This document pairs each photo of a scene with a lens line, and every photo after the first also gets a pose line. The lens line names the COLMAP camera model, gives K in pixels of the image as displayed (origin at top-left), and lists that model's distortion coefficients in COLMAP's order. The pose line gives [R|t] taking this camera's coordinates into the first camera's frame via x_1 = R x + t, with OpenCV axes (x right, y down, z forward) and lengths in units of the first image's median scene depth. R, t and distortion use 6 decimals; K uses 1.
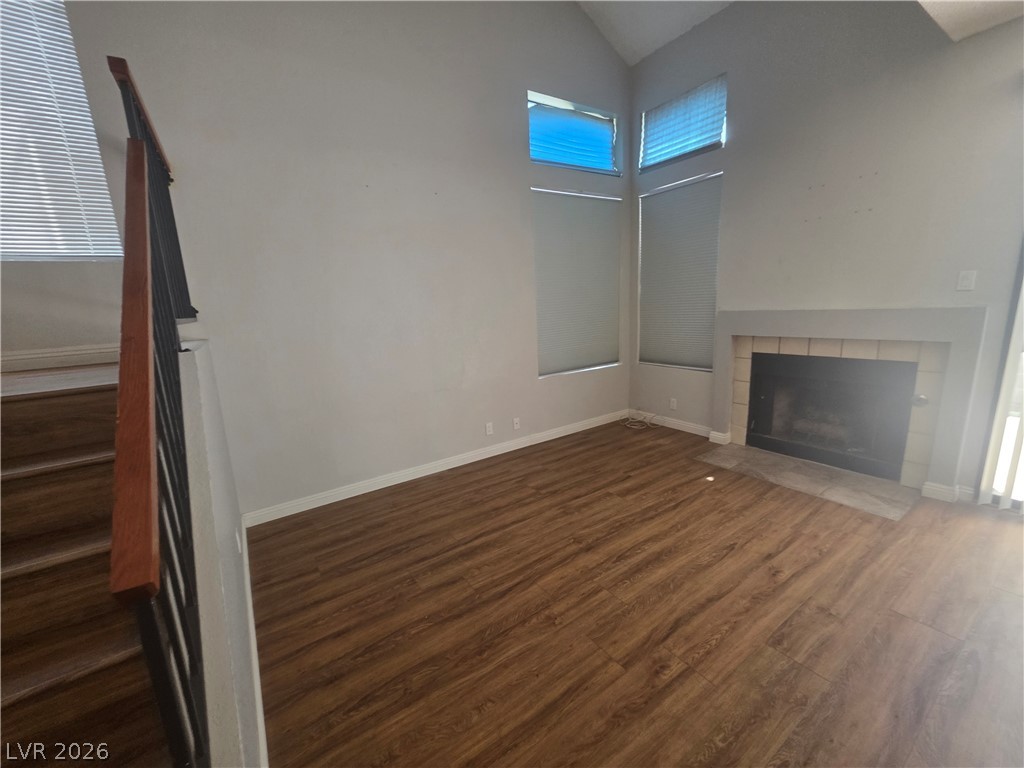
lens RADIAL K [[411.2, 0, 505.8], [0, 411.2, 386.2], [0, 0, 1]] dist [0.001194, 0.000878]
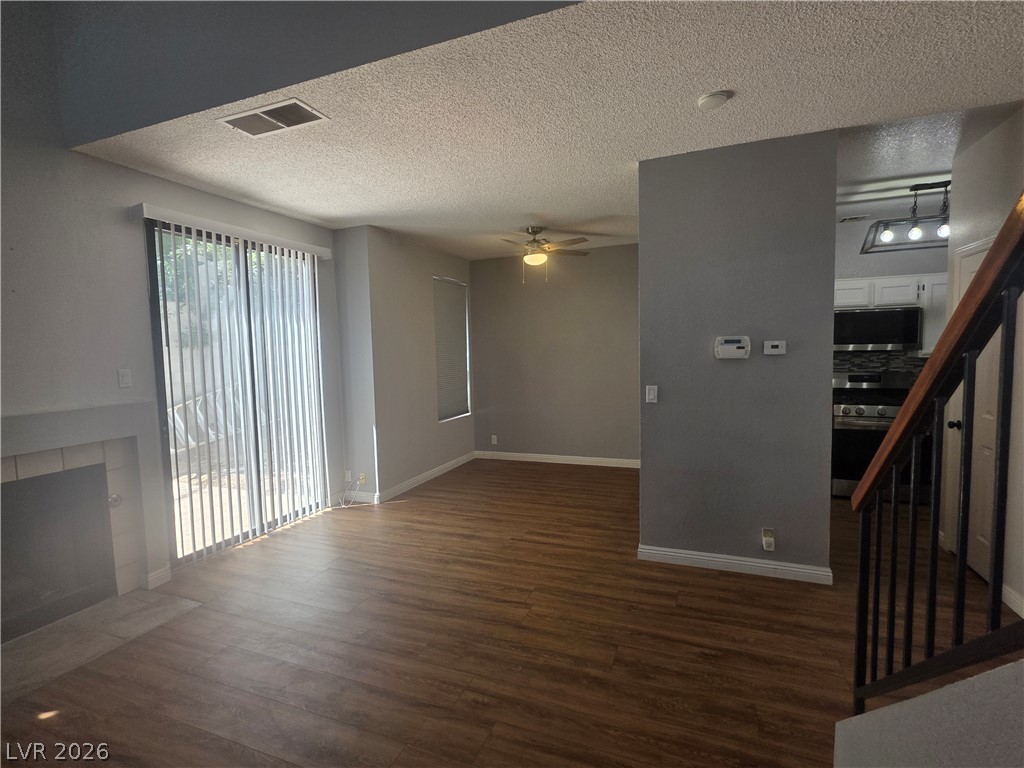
lens RADIAL K [[492.6, 0, 515.5], [0, 492.6, 383.9], [0, 0, 1]] dist [-0.000874, -0.000102]
pose [[-0.569592, 0.008980, 0.821878, -0.536034], [0.220570, 0.964932, 0.142320, -0.215722], [-0.791779, 0.262346, -0.551599, 0.981303]]
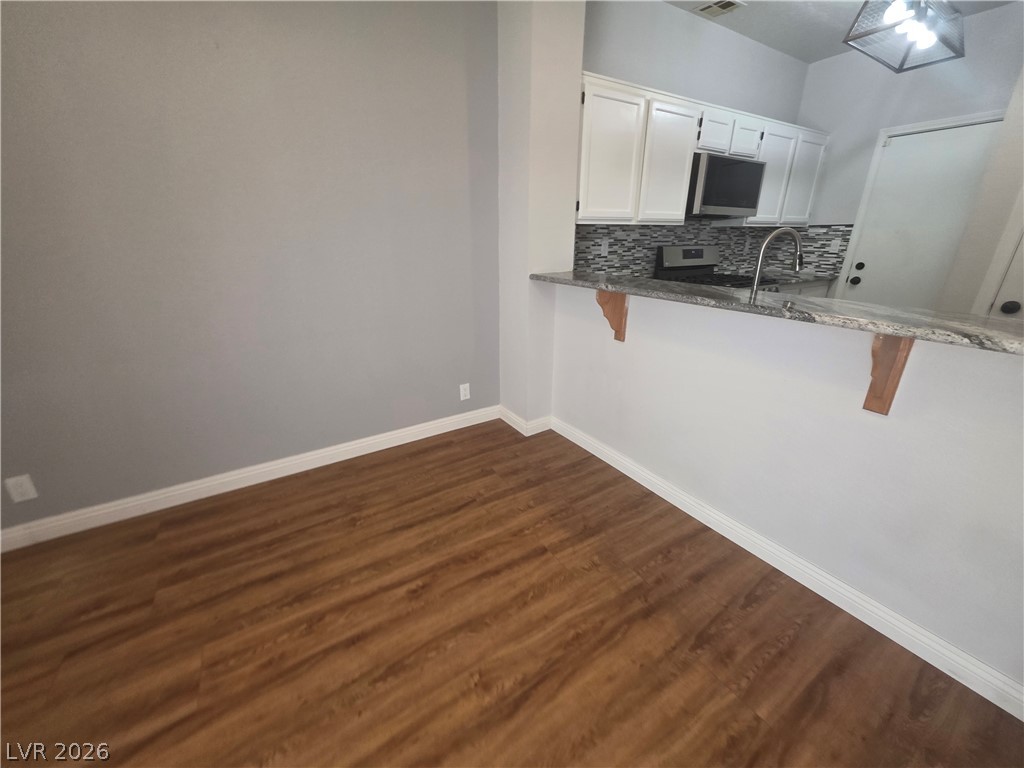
lens RADIAL K [[409.2, 0, 509.2], [0, 409.2, 382.1], [0, 0, 1]] dist [-0.000657, 0.000310]
pose [[-0.997985, 0.041379, 0.048100, 1.012958], [0.060554, 0.847539, 0.527267, -0.015359], [-0.018949, 0.529117, -0.848337, 0.066609]]
